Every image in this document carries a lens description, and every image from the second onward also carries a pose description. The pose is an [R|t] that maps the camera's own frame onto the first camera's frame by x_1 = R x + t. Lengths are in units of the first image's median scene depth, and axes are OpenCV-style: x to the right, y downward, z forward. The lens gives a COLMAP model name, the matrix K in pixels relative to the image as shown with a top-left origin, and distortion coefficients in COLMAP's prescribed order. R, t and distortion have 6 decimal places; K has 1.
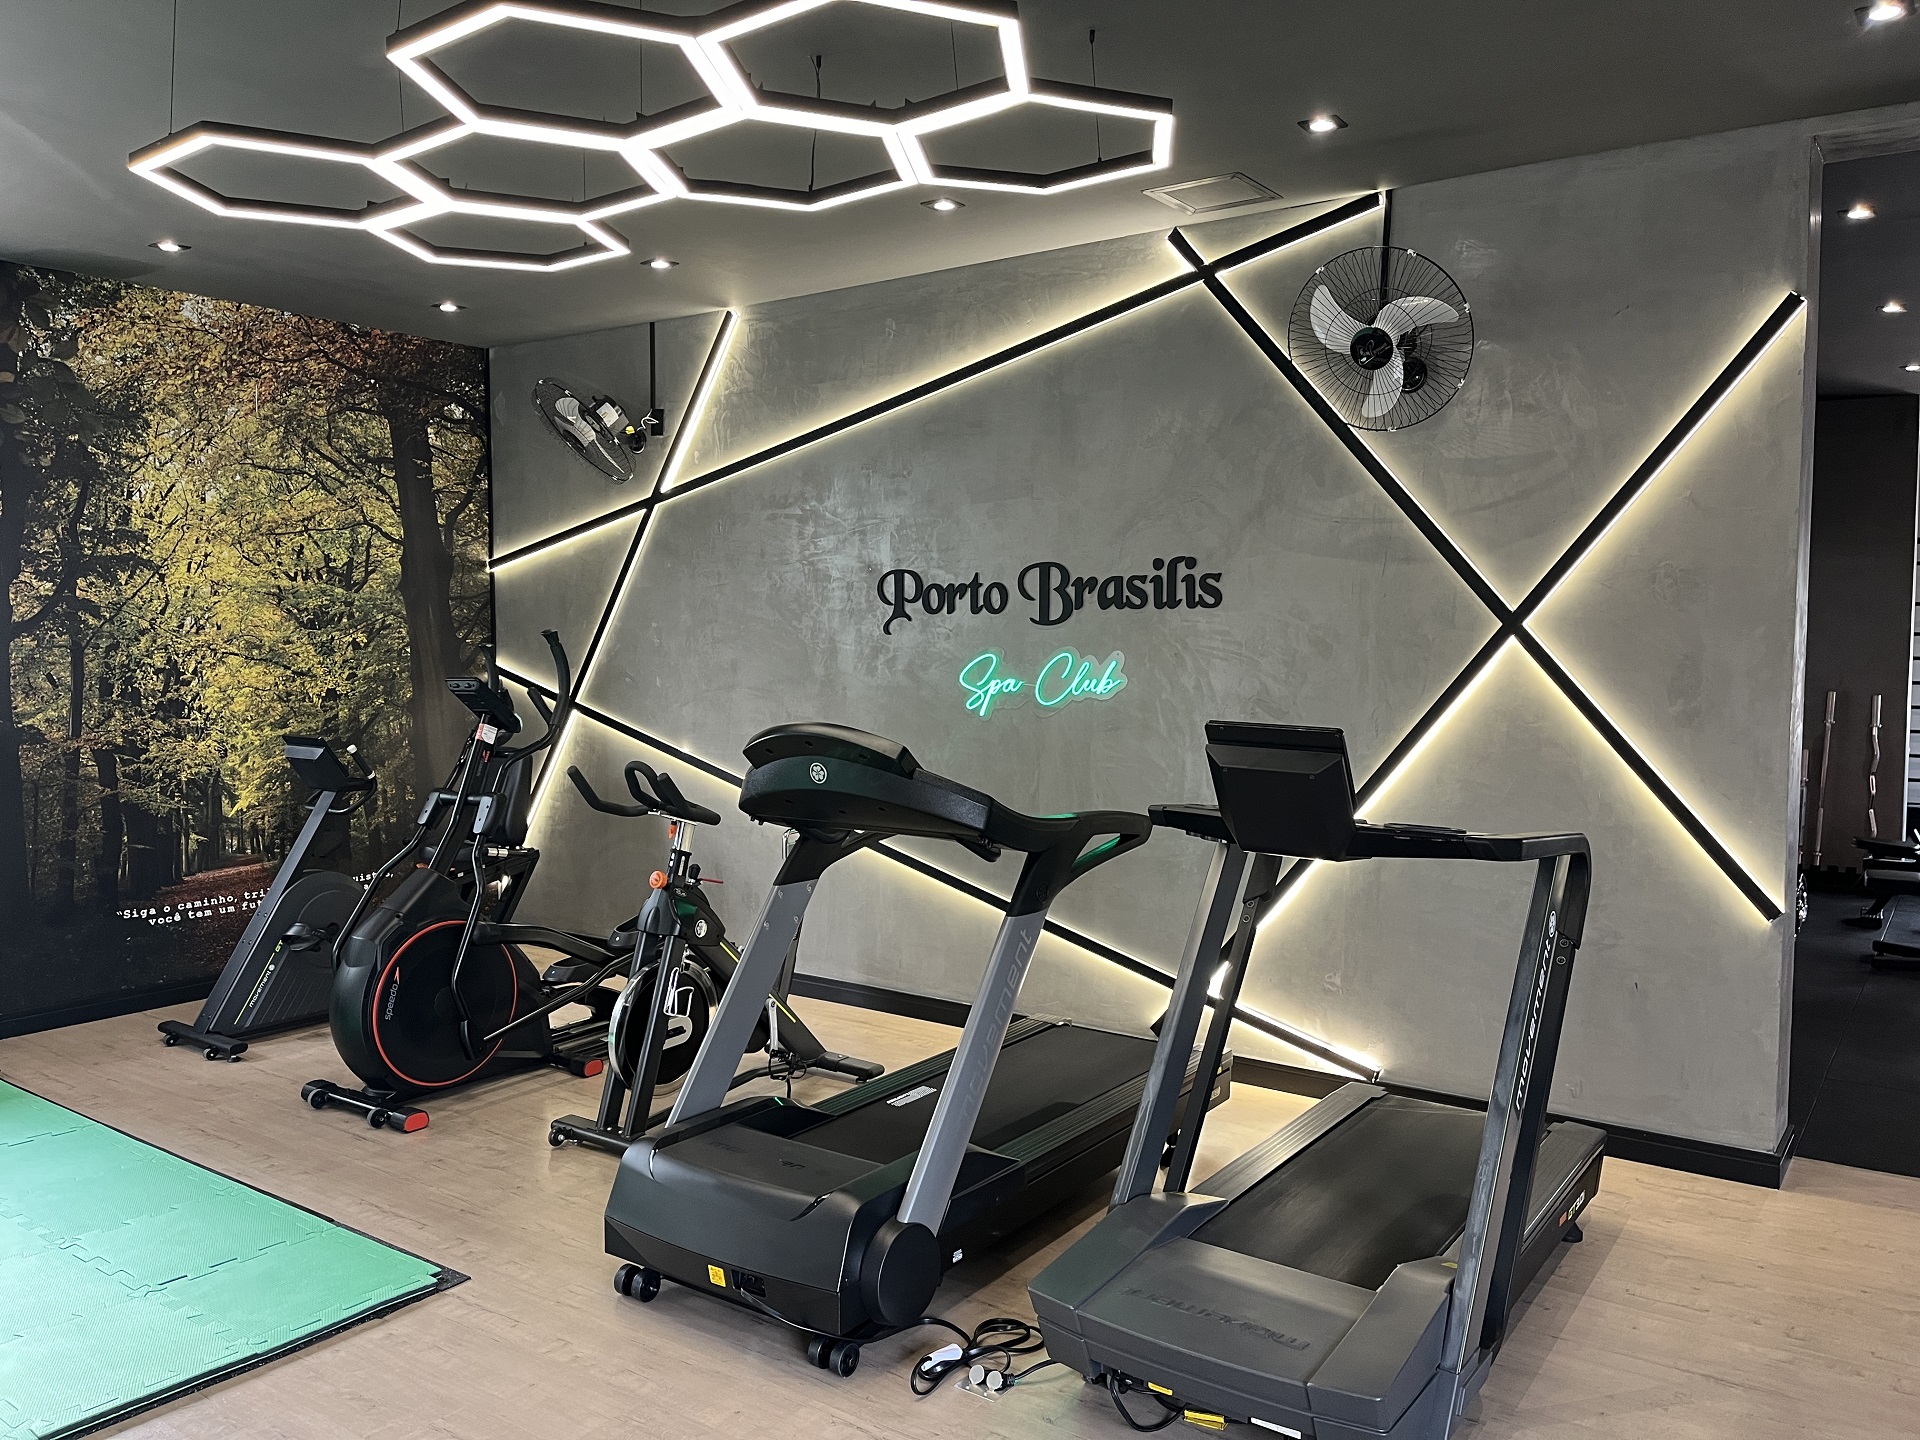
lens RADIAL K [[1462.5, 0, 966.2], [0, 1462.5, 720.7], [0, 0, 1]] dist [0.028004, -0.026708]
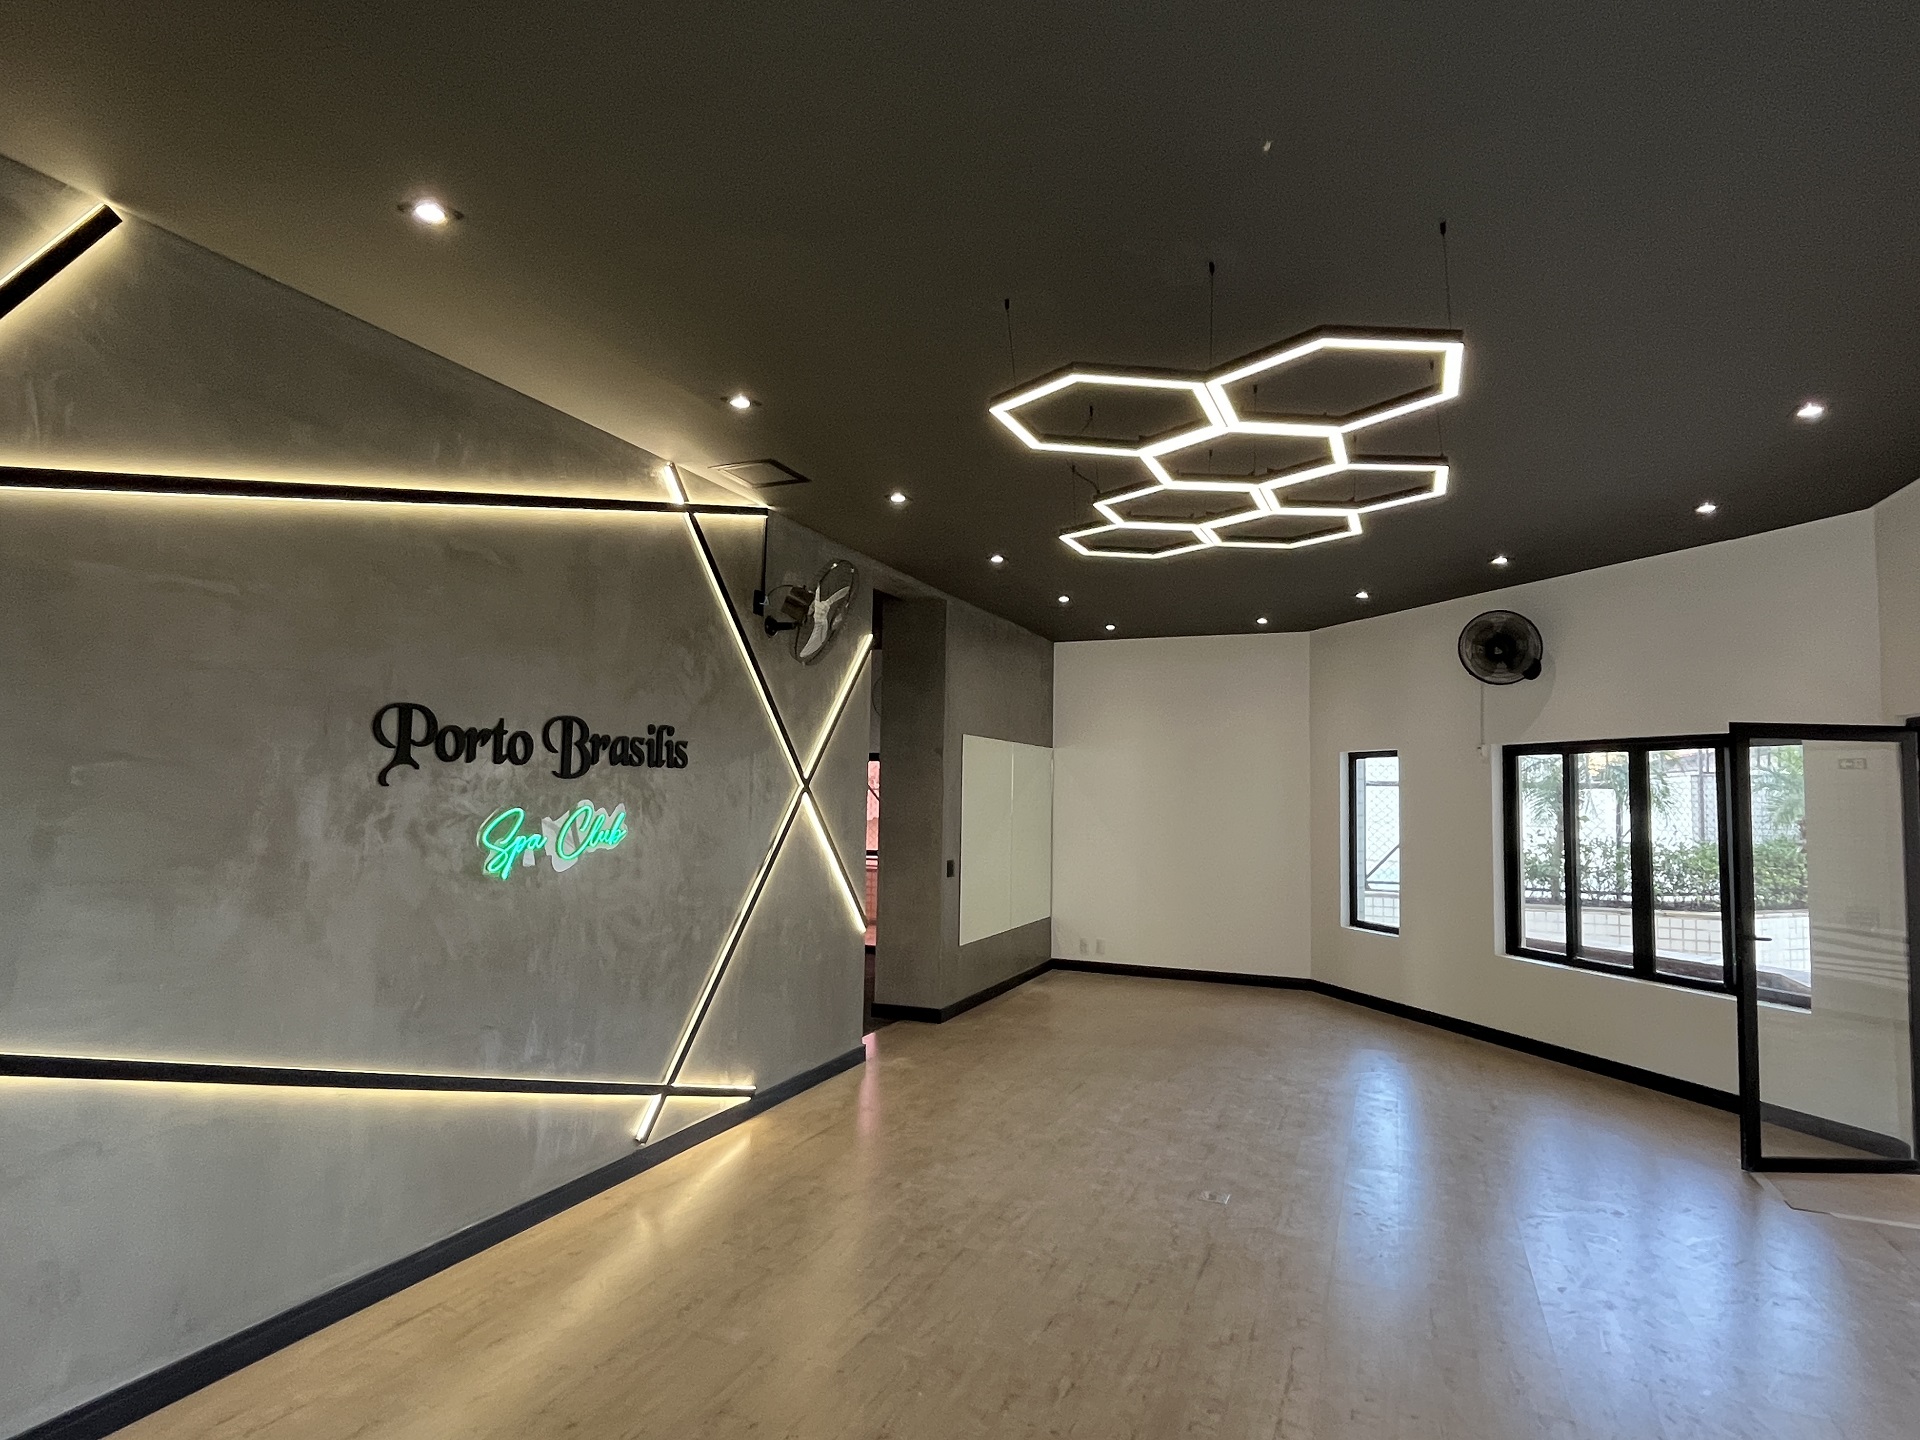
lens RADIAL K [[1001.0, 0, 958.2], [0, 1001.0, 716.5], [0, 0, 1]] dist [0.006268, 0.000669]
pose [[-0.225619, 0.065036, 0.972042, -1.120527], [0.035306, 0.997660, -0.058555, -0.096963], [-0.973576, 0.021108, -0.227388, 1.489286]]
